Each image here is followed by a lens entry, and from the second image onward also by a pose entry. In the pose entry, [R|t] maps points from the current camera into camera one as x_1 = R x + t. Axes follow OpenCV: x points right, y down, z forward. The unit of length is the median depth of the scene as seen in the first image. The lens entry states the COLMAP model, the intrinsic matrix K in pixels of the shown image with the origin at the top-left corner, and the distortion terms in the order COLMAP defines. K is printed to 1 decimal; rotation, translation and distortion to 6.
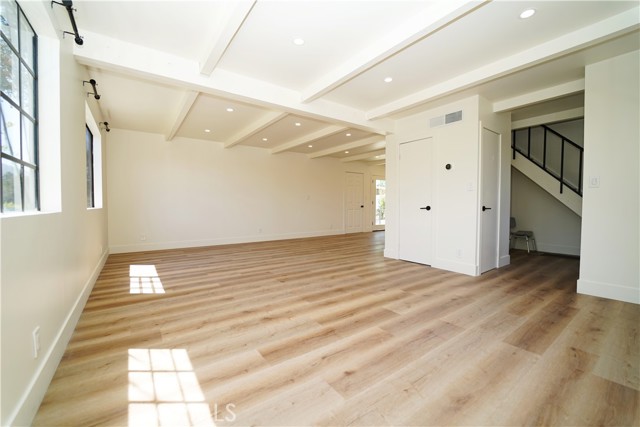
lens RADIAL K [[264.8, 0, 322.4], [0, 264.8, 211.1], [0, 0, 1]] dist [-0.011349, 0.000329]
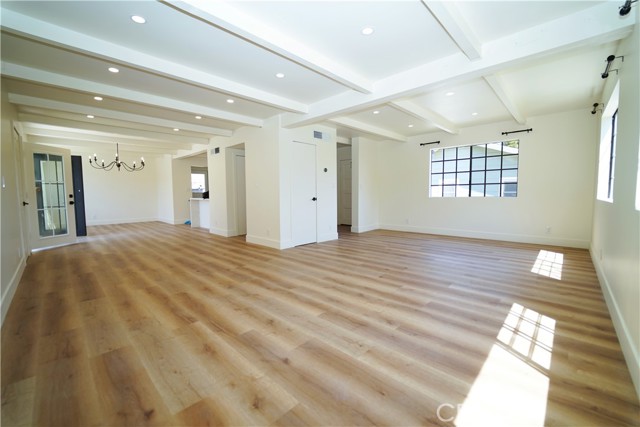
lens RADIAL K [[262.7, 0, 321.0], [0, 262.7, 214.0], [0, 0, 1]] dist [-0.029739, 0.003553]
pose [[-0.172255, -0.074475, 0.982233, -1.138616], [0.032528, 0.996164, 0.081236, -0.053230], [-0.984515, 0.045943, -0.169171, 1.529581]]
